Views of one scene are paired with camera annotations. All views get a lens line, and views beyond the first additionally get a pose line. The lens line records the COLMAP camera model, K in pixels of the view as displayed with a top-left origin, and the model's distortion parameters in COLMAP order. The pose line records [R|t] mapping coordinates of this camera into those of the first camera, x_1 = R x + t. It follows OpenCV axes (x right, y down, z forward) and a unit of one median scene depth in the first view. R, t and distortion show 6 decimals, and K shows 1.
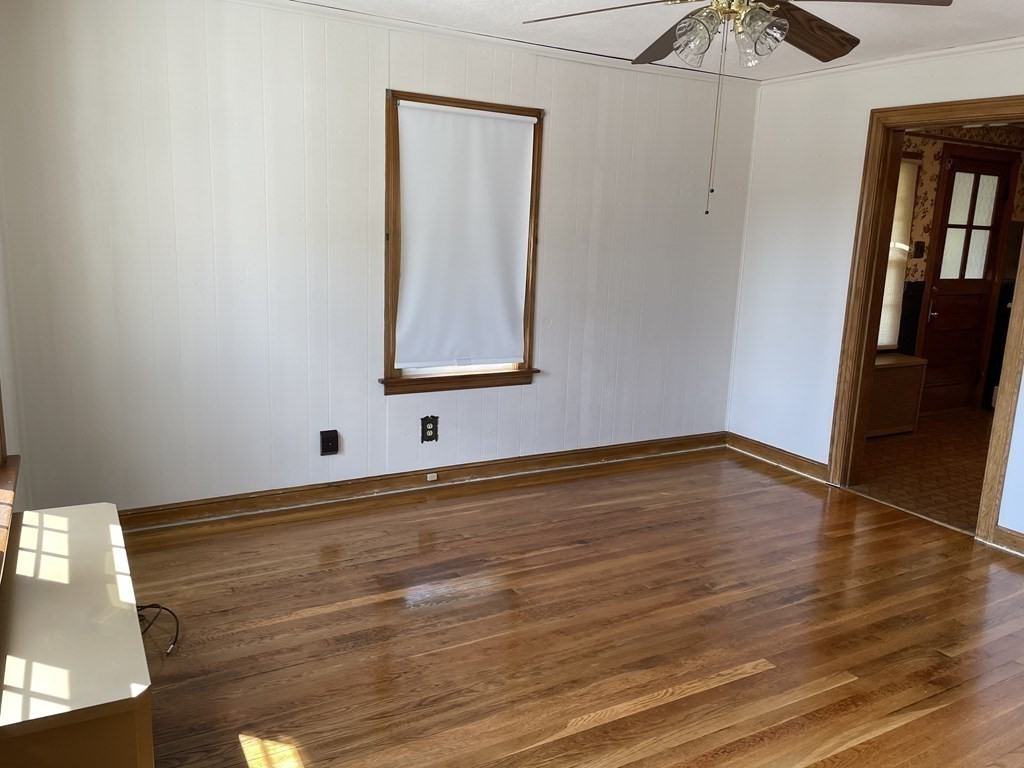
lens RADIAL K [[782.8, 0, 513.7], [0, 782.8, 382.2], [0, 0, 1]] dist [0.120623, -0.153370]
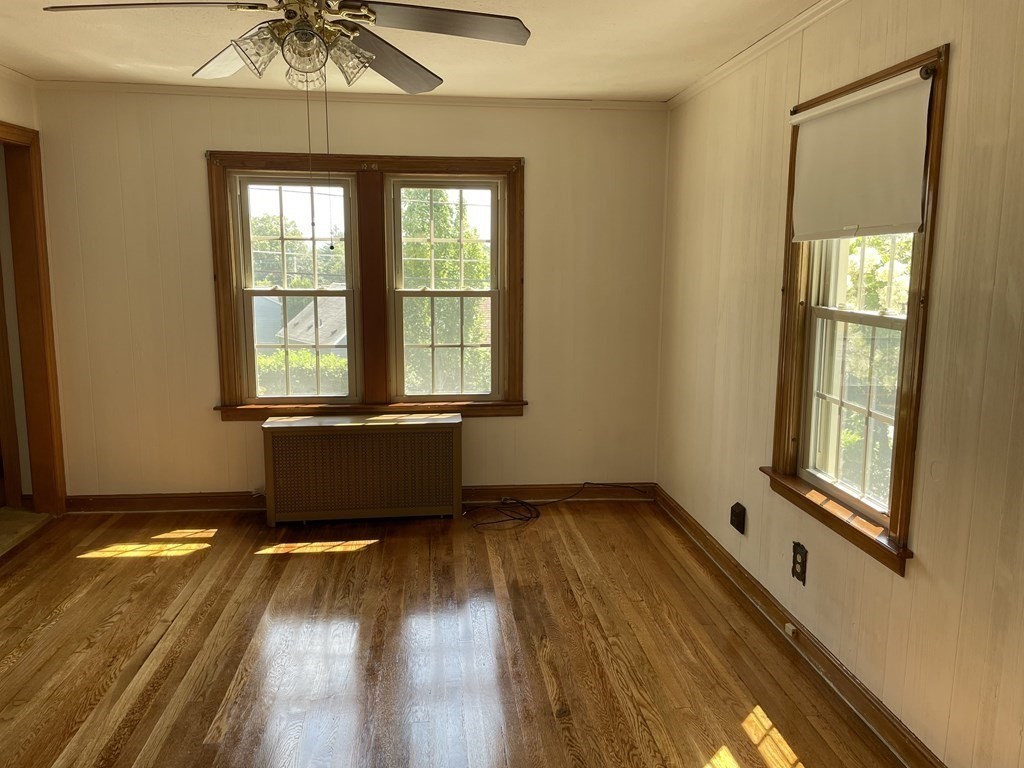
lens RADIAL K [[772.2, 0, 512.8], [0, 772.2, 360.3], [0, 0, 1]] dist [0.113073, -0.108663]
pose [[-0.400572, 0.079956, -0.912770, 0.622016], [-0.192924, 0.966493, 0.169328, -0.184209], [0.895724, 0.243923, -0.371725, 0.981992]]
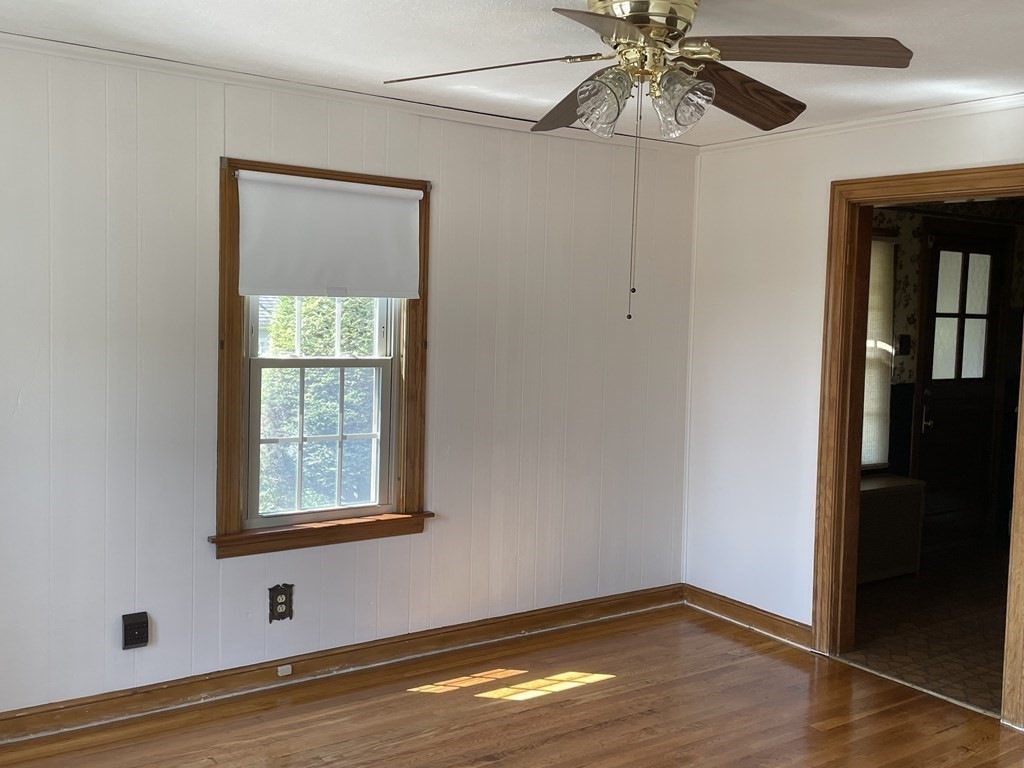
lens RADIAL K [[1001.3, 0, 512.0], [0, 1001.3, 384.0], [0, 0, 1]] dist [0.122363, -0.168030]
pose [[0.995729, -0.019703, 0.090195, 0.025147], [0.030604, 0.992166, -0.121118, -0.021158], [-0.087102, 0.123361, 0.988532, 0.028839]]
